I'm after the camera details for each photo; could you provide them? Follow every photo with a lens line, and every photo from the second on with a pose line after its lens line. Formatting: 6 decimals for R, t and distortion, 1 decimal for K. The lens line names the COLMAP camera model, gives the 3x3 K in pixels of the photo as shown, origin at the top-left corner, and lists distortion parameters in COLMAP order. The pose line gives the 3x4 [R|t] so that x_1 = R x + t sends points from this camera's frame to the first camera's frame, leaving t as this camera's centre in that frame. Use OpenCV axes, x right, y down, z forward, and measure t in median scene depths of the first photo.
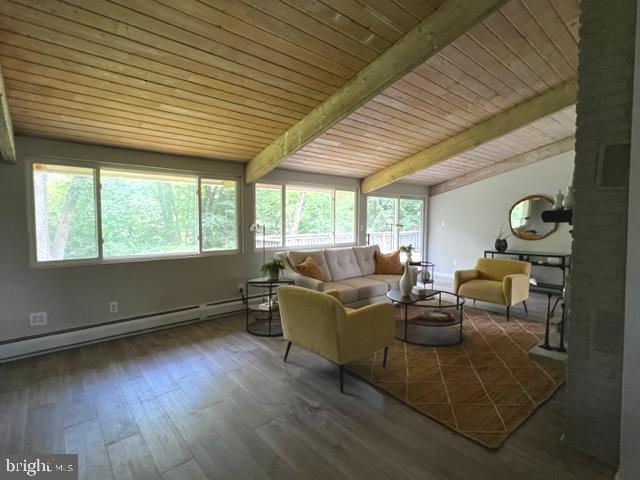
lens RADIAL K [[321.7, 0, 315.9], [0, 321.7, 237.9], [0, 0, 1]] dist [-0.000604, -0.000166]
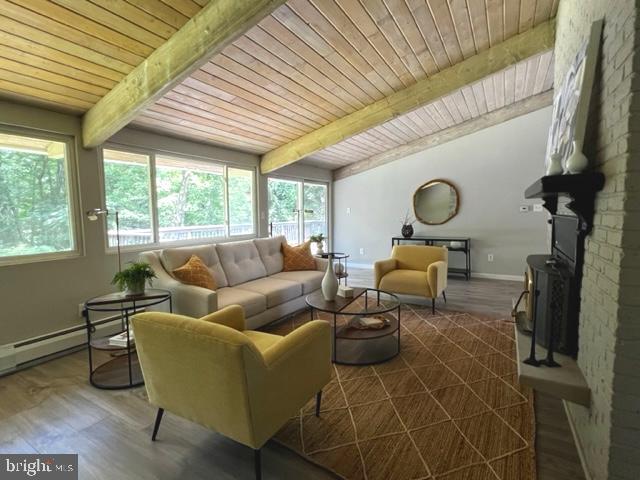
lens RADIAL K [[321.7, 0, 315.9], [0, 321.7, 237.9], [0, 0, 1]] dist [-0.000604, -0.000166]
pose [[0.945495, -0.040004, 0.323171, 0.005373], [0.031846, 0.999027, 0.030495, 0.006501], [-0.324077, -0.018542, 0.945849, 0.240068]]
